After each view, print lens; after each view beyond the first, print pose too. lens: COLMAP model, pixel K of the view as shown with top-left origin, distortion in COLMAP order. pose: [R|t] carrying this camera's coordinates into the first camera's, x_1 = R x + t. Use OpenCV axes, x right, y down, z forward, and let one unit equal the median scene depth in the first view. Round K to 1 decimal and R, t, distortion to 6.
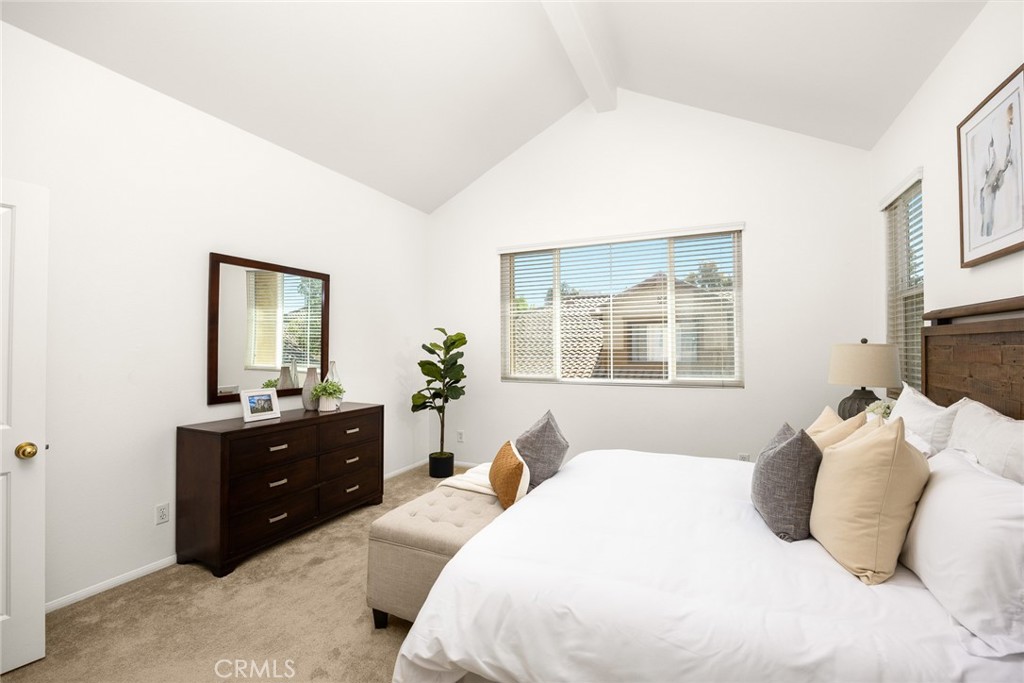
lens RADIAL K [[452.8, 0, 507.2], [0, 452.8, 340.6], [0, 0, 1]] dist [-0.021152, 0.000768]
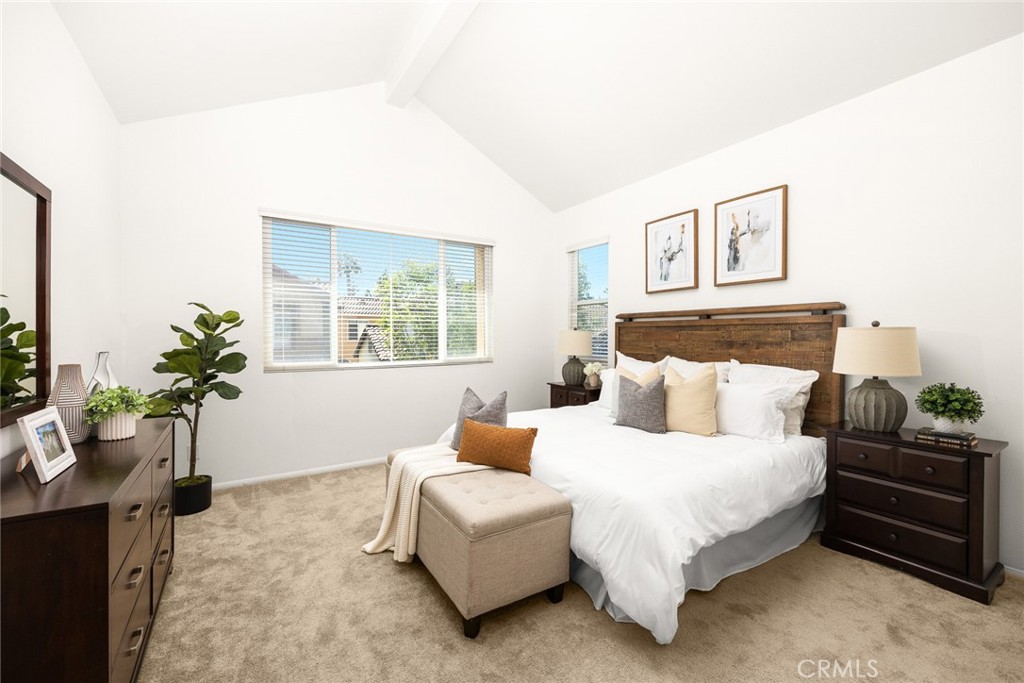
lens RADIAL K [[426.4, 0, 508.9], [0, 426.4, 338.2], [0, 0, 1]] dist [-0.004846, -0.000260]
pose [[0.531430, -0.004694, 0.847089, -0.505009], [-0.016305, 0.999743, 0.015770, 0.009966], [-0.846945, -0.022192, 0.531217, 0.253210]]
